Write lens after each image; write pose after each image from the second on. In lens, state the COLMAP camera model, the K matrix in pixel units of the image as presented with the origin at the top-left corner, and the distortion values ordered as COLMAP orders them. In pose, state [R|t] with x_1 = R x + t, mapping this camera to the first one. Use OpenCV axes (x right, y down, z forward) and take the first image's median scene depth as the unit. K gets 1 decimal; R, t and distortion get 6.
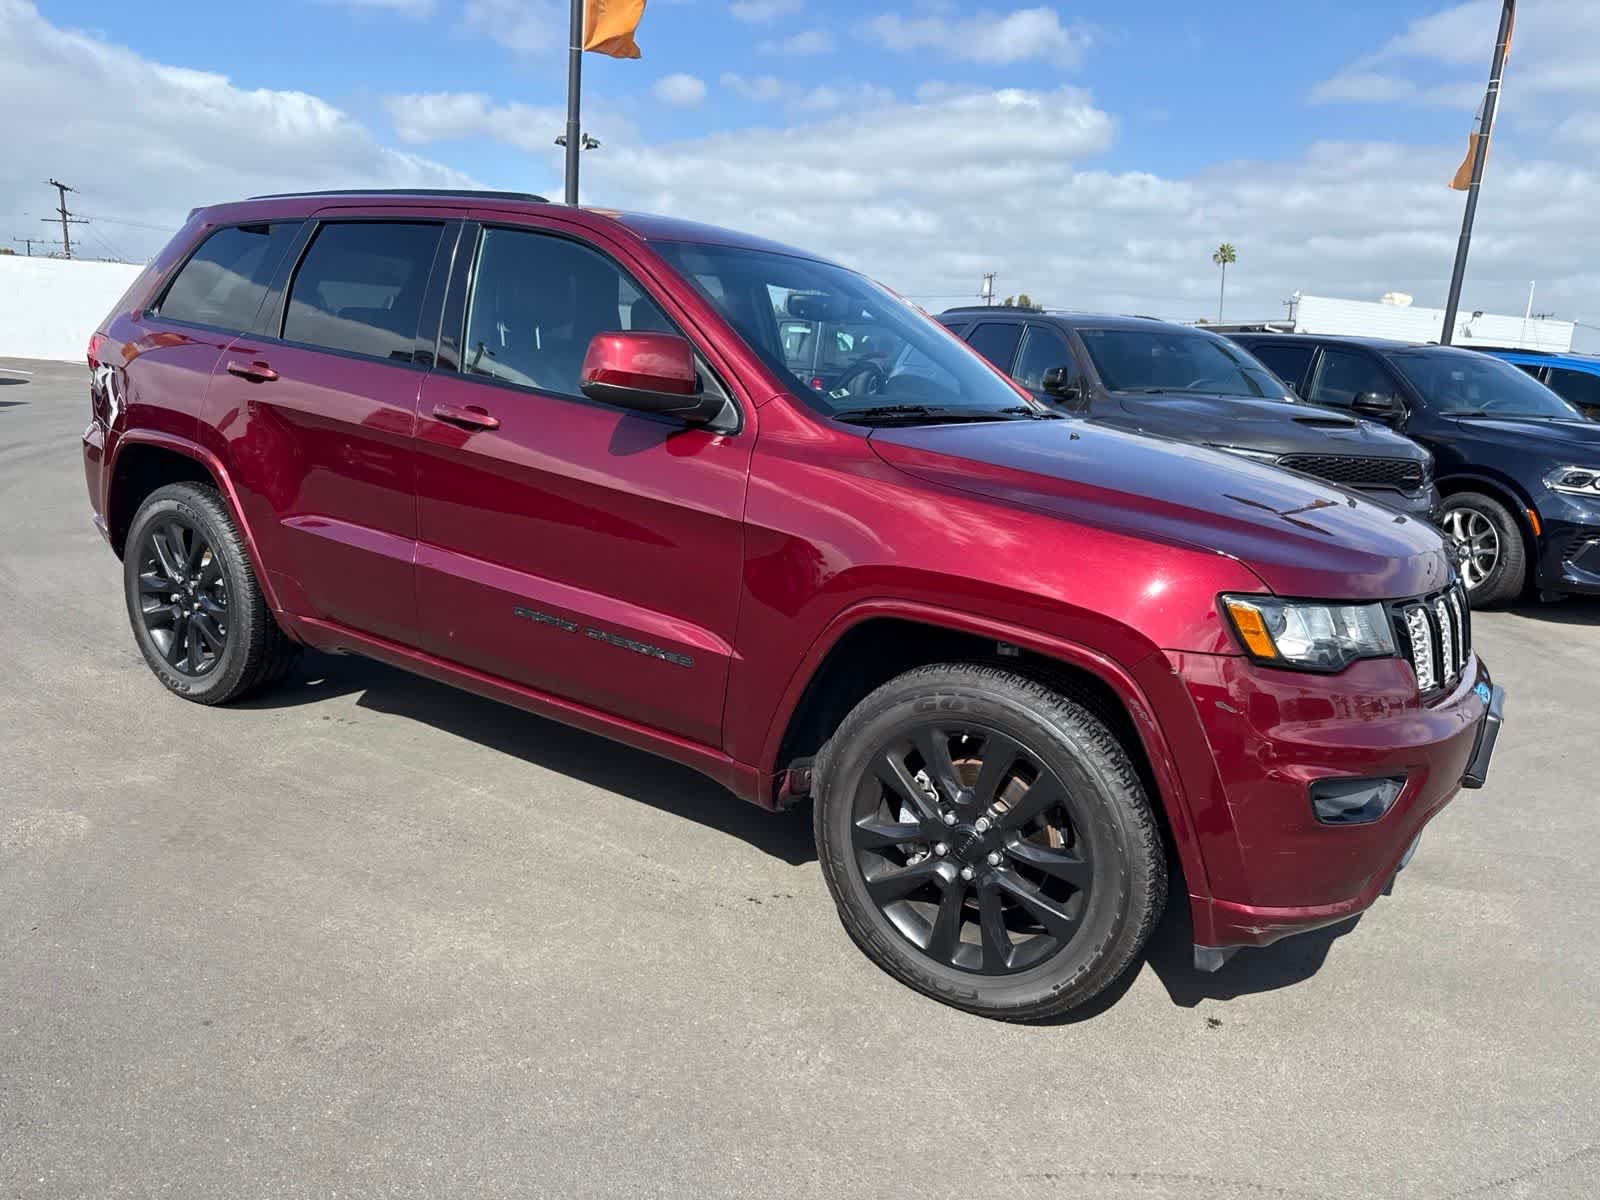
lens RADIAL K [[1138.2, 0, 807.7], [0, 1138.2, 610.6], [0, 0, 1]] dist [0.019852, -0.021601]
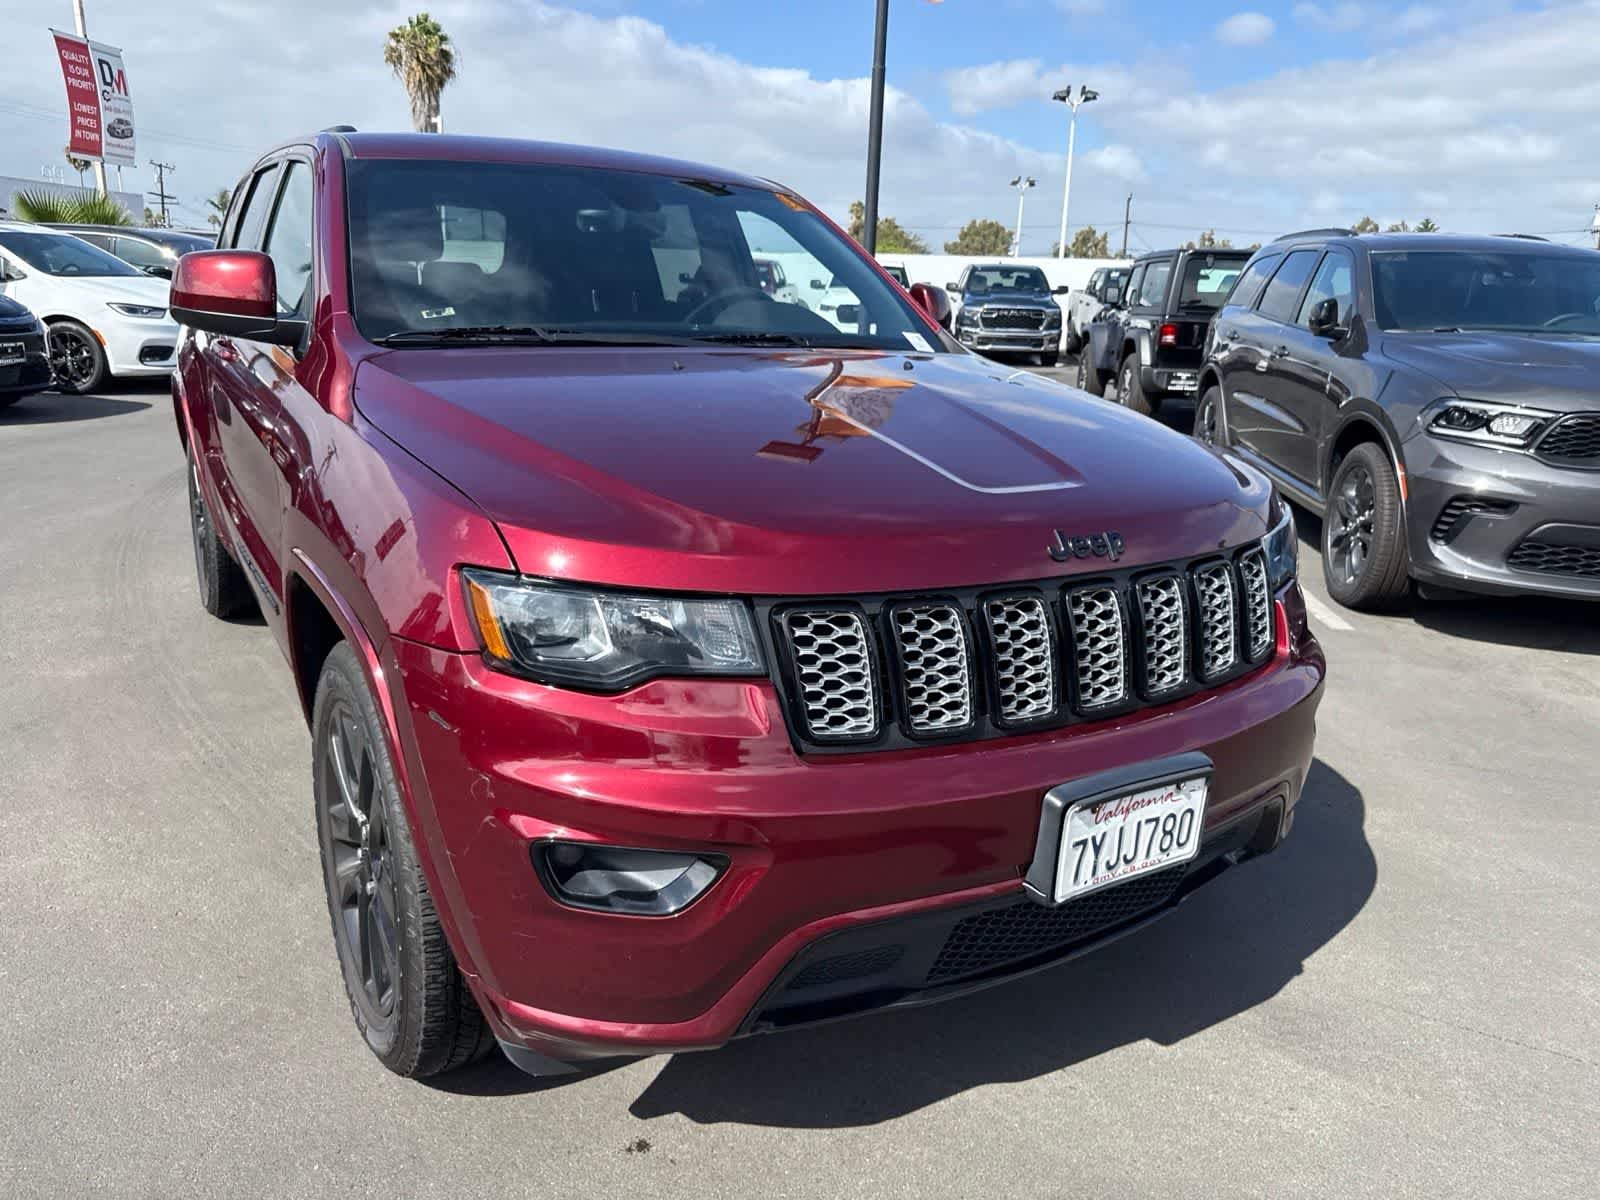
lens RADIAL K [[1141.5, 0, 806.6], [0, 1141.5, 590.2], [0, 0, 1]] dist [0.030404, -0.043526]
pose [[0.899193, 0.078827, -0.430394, 0.683777], [-0.073365, 0.996875, 0.029301, -0.028443], [0.431359, 0.005229, 0.902165, 0.337405]]
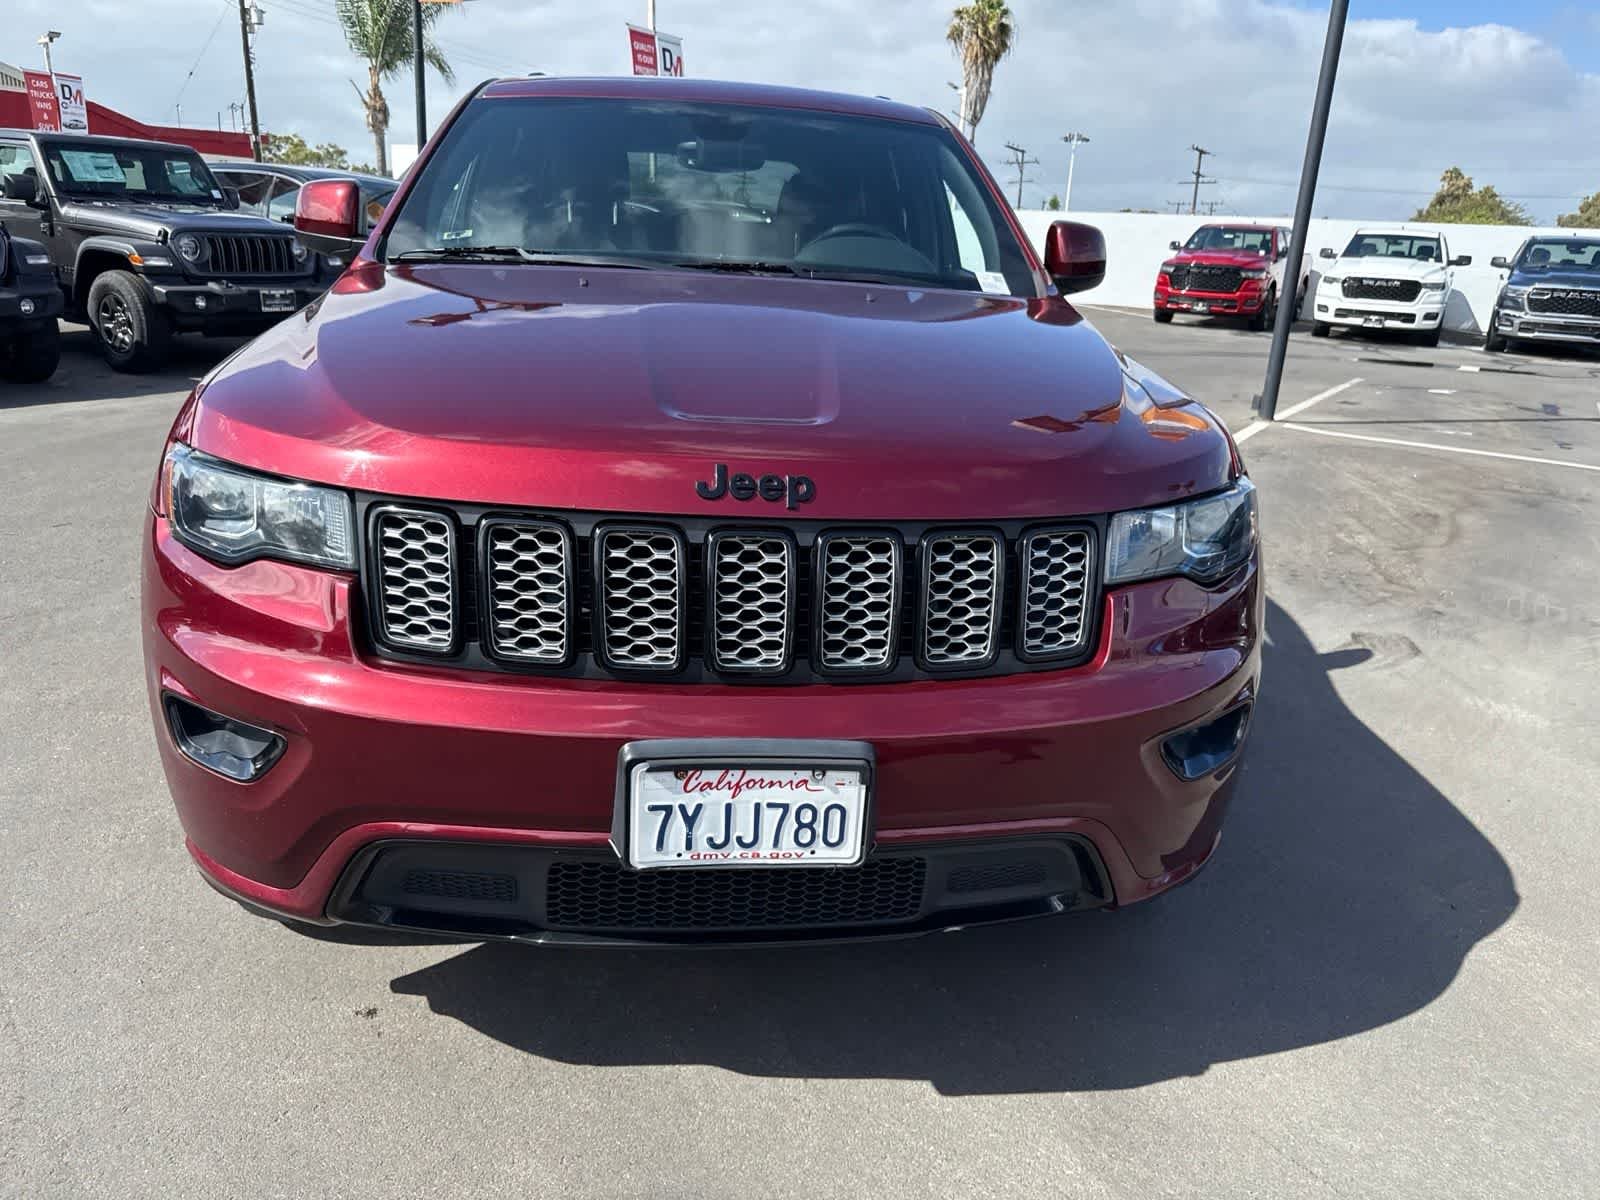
lens RADIAL K [[1151.1, 0, 807.9], [0, 1151.1, 583.6], [0, 0, 1]] dist [0.026178, -0.029422]
pose [[0.622315, 0.191913, -0.758876, 1.003411], [-0.182144, 0.978370, 0.098054, -0.059731], [0.761280, 0.077204, 0.643811, 0.633295]]
